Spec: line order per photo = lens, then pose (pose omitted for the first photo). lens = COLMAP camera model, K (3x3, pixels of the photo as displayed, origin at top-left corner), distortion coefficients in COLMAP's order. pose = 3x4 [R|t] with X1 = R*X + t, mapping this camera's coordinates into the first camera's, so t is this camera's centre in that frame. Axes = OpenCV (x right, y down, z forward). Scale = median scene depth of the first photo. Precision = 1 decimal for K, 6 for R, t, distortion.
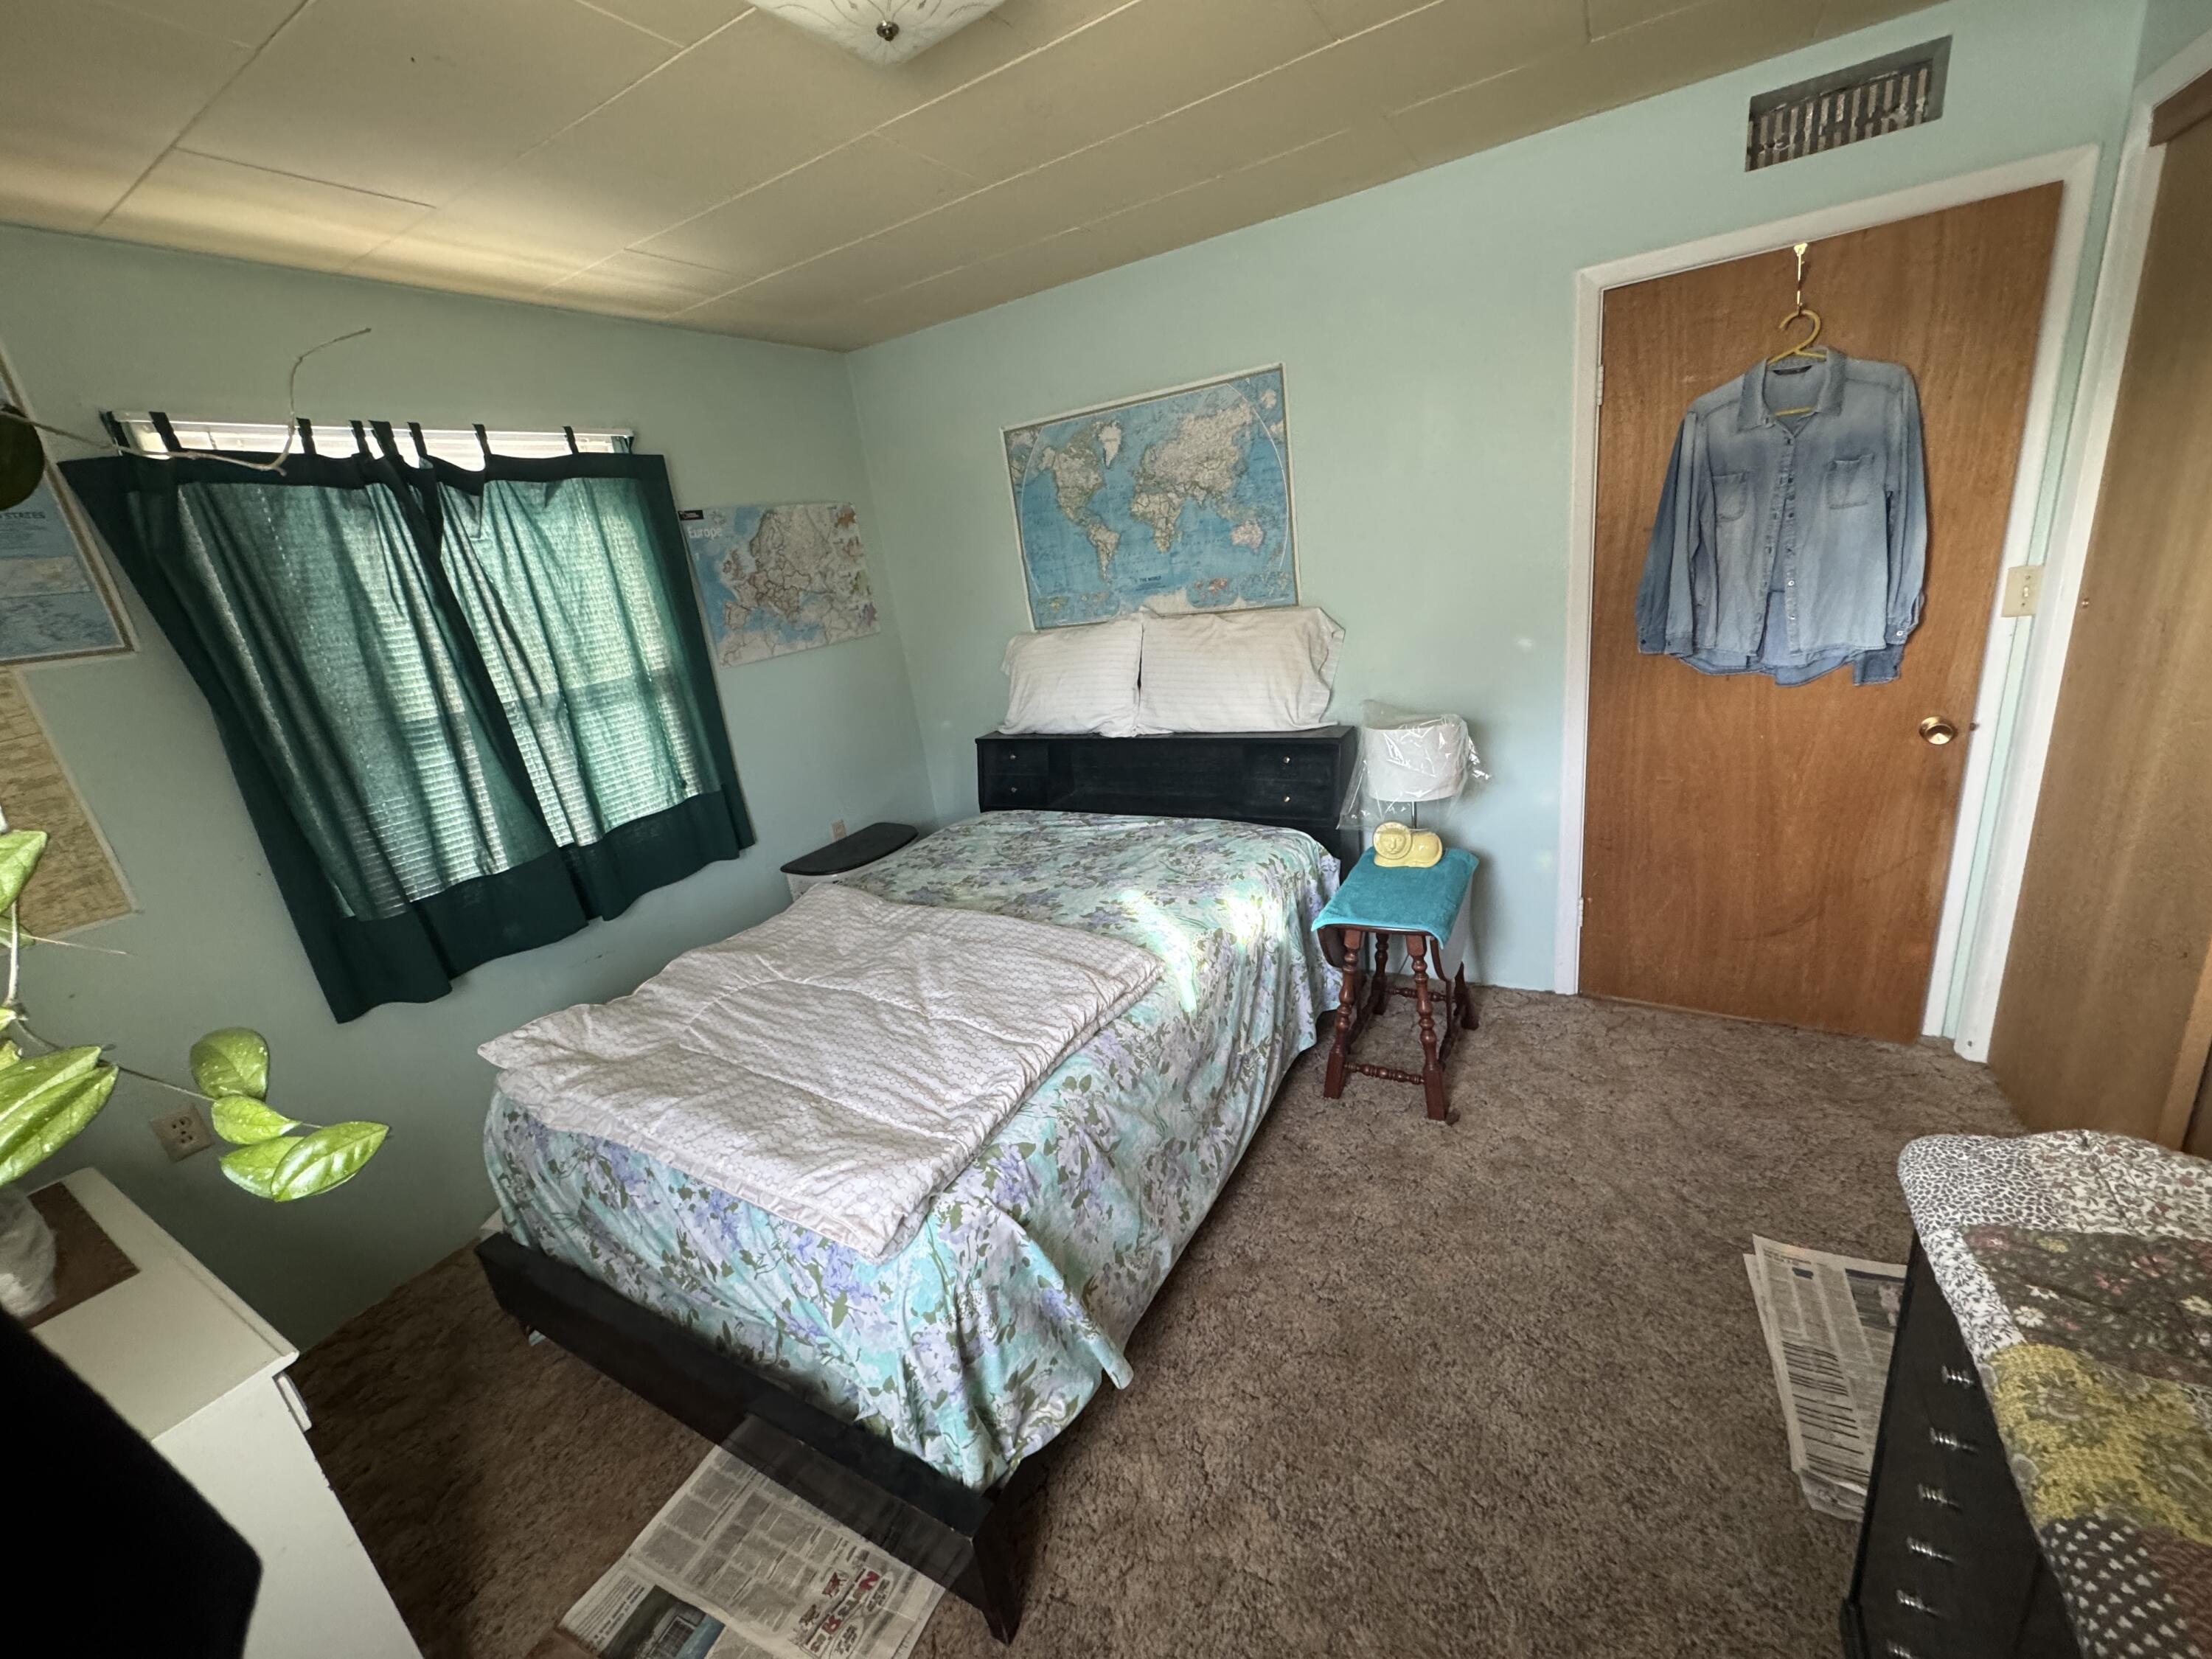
lens RADIAL K [[879.2, 0, 1107.3], [0, 879.2, 825.3], [0, 0, 1]] dist [-0.001867, 0.000761]
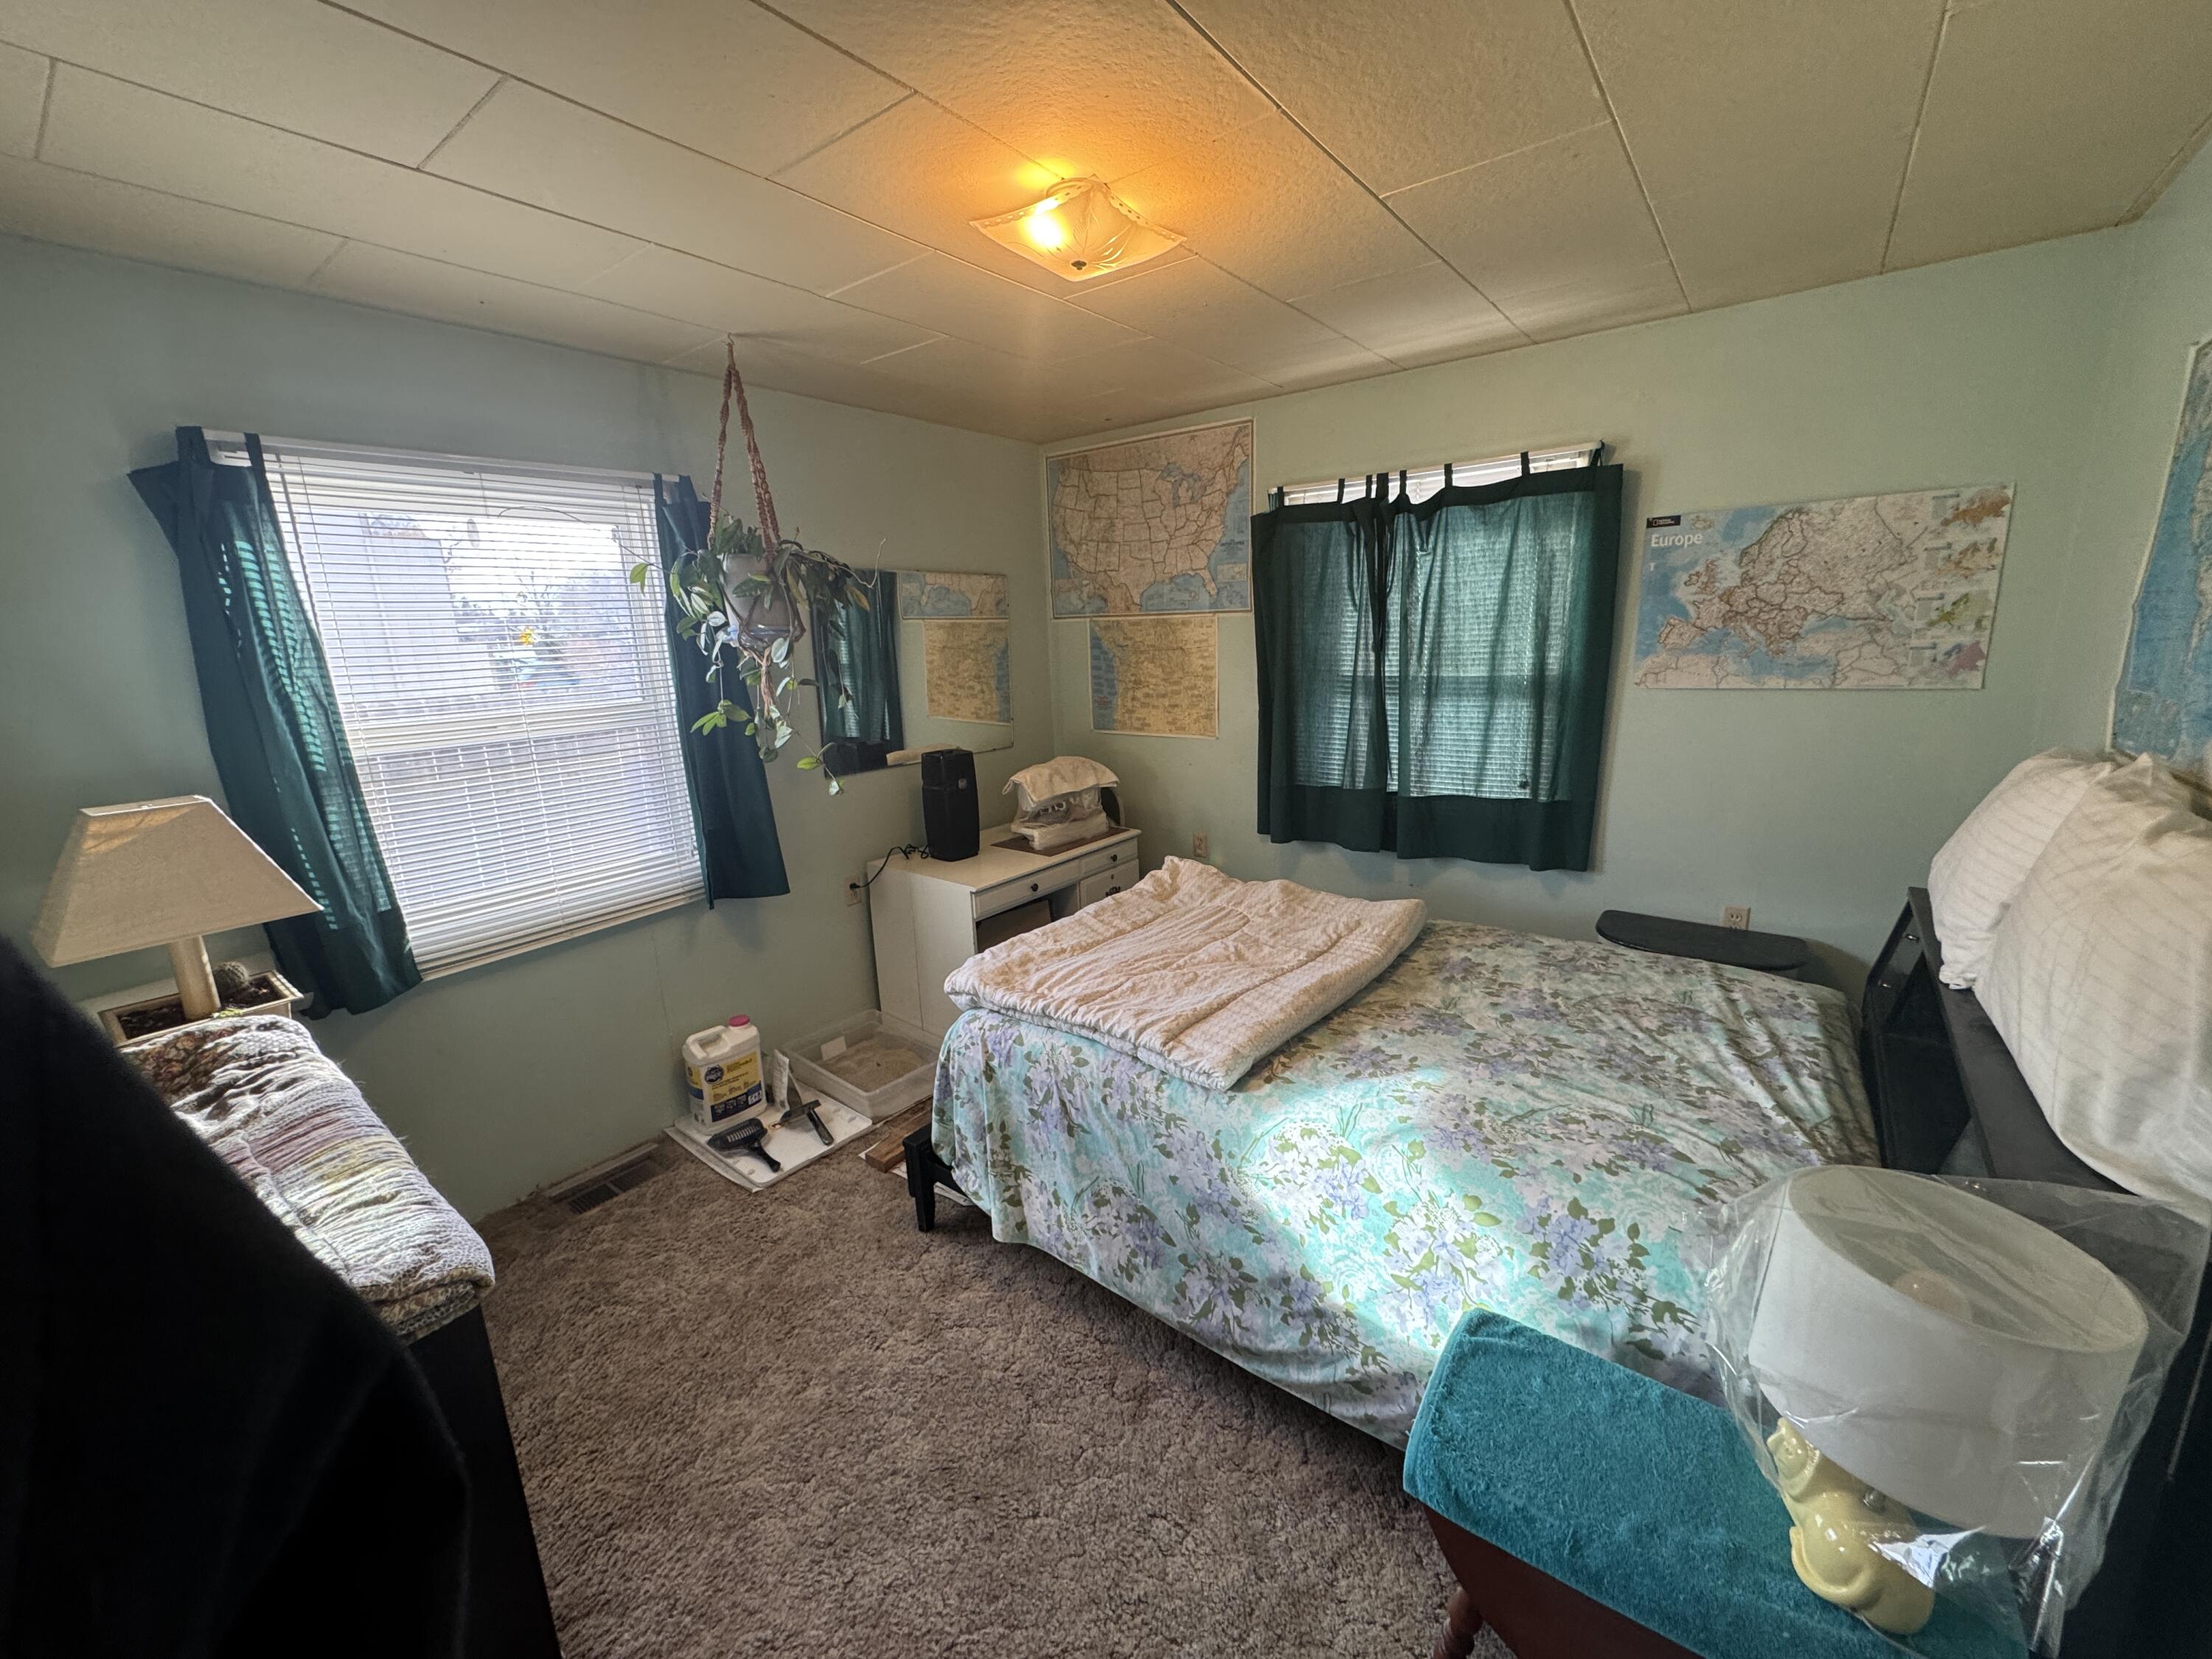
lens RADIAL K [[879.2, 0, 1112.1], [0, 879.2, 827.9], [0, 0, 1]] dist [-0.001867, 0.000761]
pose [[-0.137670, 0.354821, -0.924743, 0.604250], [-0.248492, 0.891400, 0.379021, -0.290004], [0.958801, 0.281971, -0.034549, 0.606278]]
